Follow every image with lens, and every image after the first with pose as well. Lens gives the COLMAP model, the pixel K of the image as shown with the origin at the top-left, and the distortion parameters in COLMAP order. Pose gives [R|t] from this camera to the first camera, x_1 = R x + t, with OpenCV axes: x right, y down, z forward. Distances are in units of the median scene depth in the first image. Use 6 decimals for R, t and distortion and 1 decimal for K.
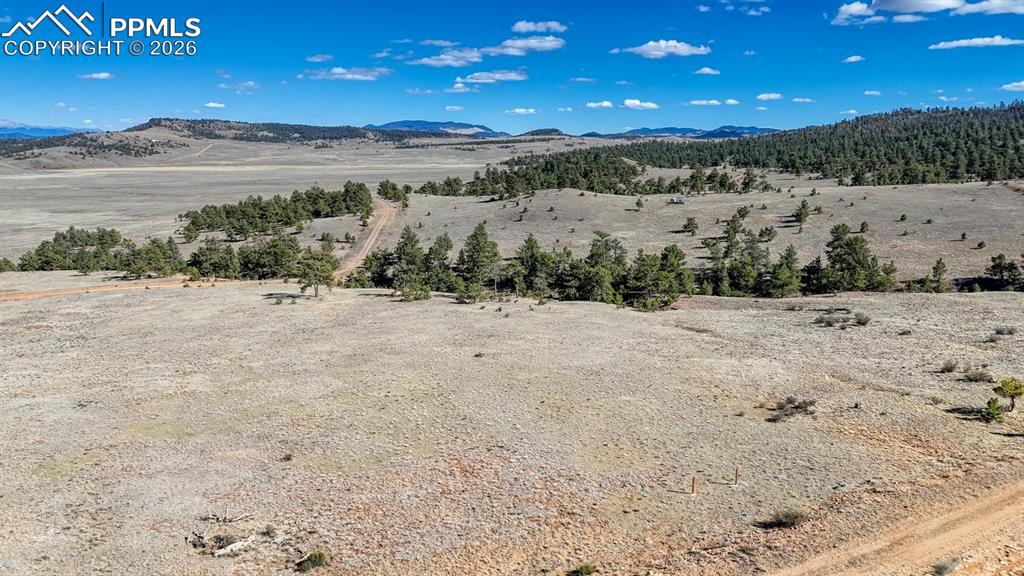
lens RADIAL K [[747.3, 0, 512.9], [0, 747.3, 284.7], [0, 0, 1]] dist [0.080287, -0.073505]
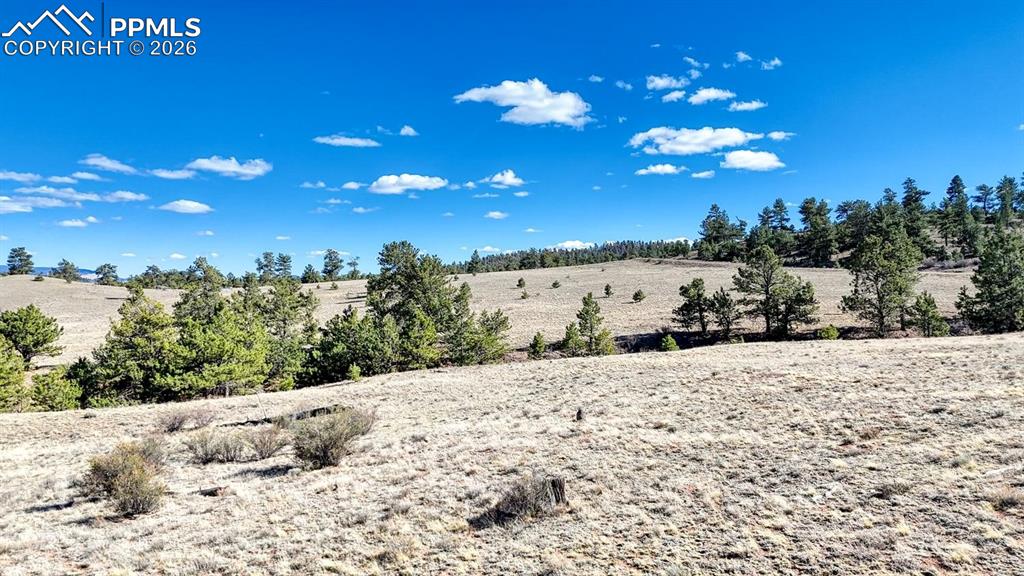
lens RADIAL K [[747.3, 0, 512.9], [0, 747.3, 284.7], [0, 0, 1]] dist [0.080287, -0.073505]
pose [[0.899273, 0.000102, 0.437388, 0.328829], [0.083996, 0.981347, -0.172926, 0.035688], [-0.429247, 0.192246, 0.882490, 0.632159]]
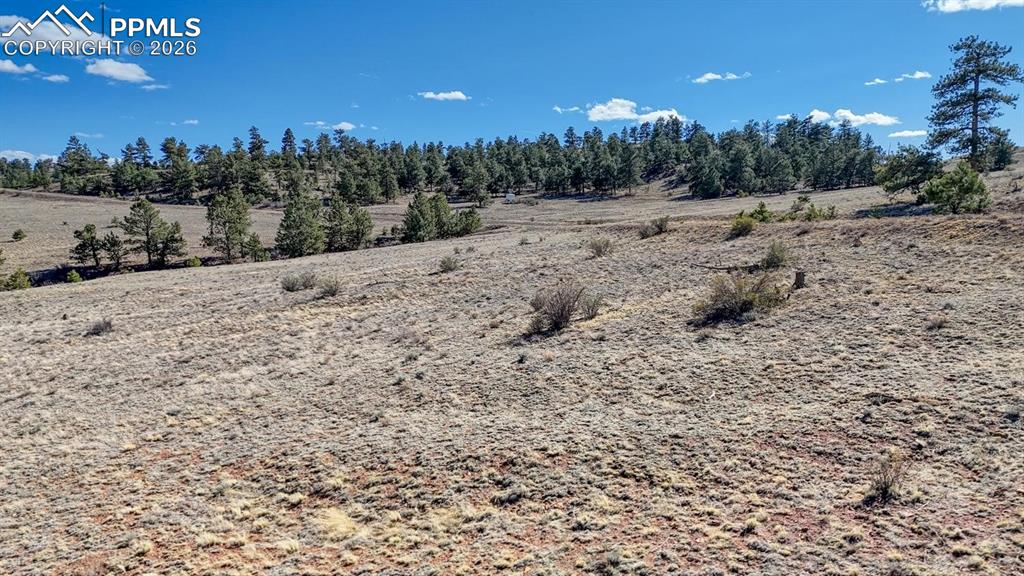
lens RADIAL K [[741.4, 0, 513.7], [0, 741.4, 289.3], [0, 0, 1]] dist [0.096497, -0.110015]
pose [[0.313332, -0.102087, 0.944140, 0.168778], [0.182246, 0.982189, 0.045719, 0.045379], [-0.931992, 0.157741, 0.326357, 0.491762]]
